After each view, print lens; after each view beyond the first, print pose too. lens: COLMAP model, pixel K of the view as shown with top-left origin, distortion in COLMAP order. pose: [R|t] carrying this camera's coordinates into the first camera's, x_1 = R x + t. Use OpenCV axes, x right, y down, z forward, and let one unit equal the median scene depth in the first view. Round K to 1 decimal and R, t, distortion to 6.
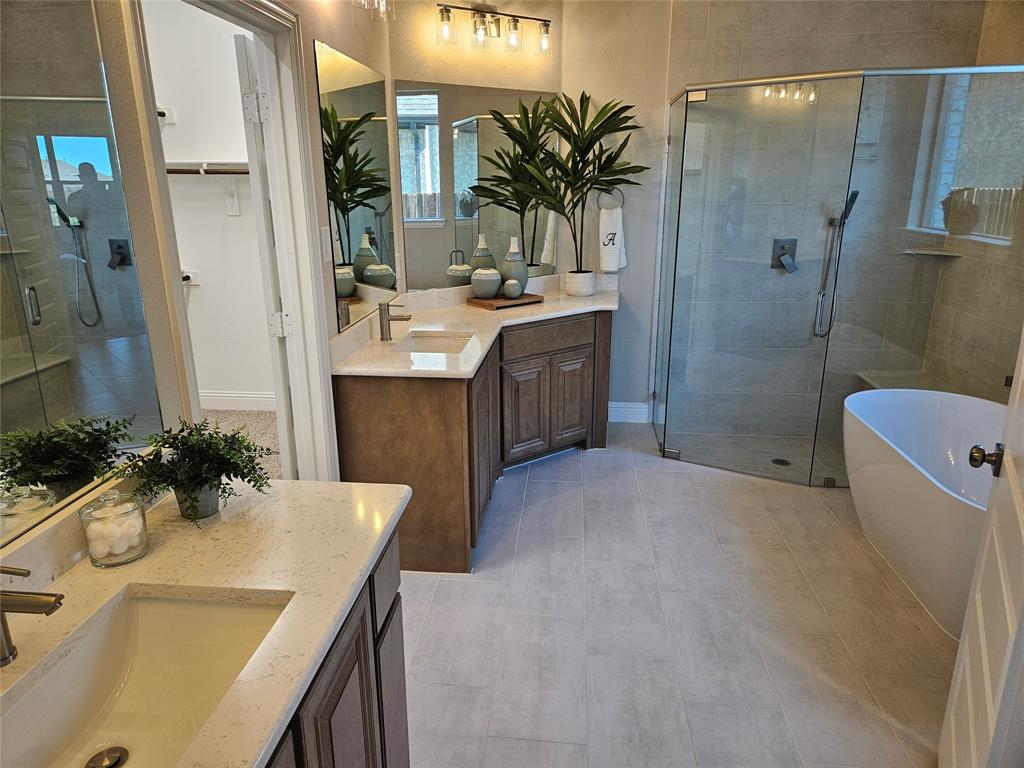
lens RADIAL K [[685.9, 0, 504.2], [0, 685.9, 393.5], [0, 0, 1]] dist [0.081224, -0.076191]
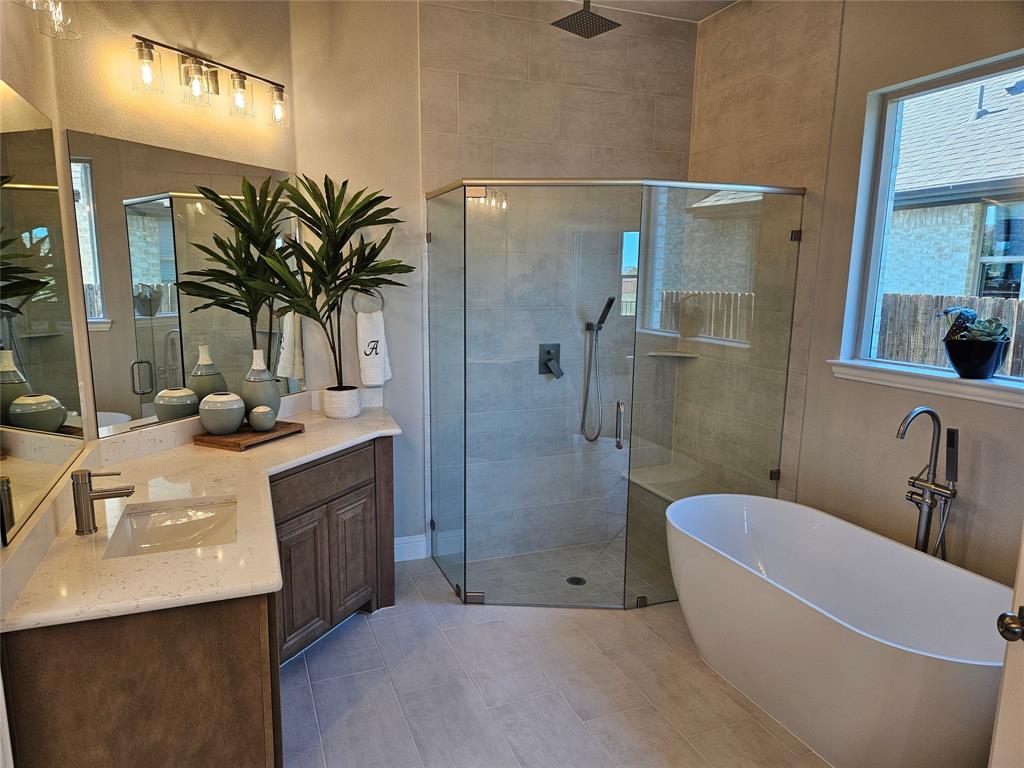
lens RADIAL K [[682.6, 0, 510.0], [0, 682.6, 400.8], [0, 0, 1]] dist [0.078641, -0.070264]
pose [[0.884743, -0.063463, 0.461738, -0.091794], [0.116111, 0.989464, -0.086486, -0.074186], [-0.451384, 0.130131, 0.882790, 0.217246]]
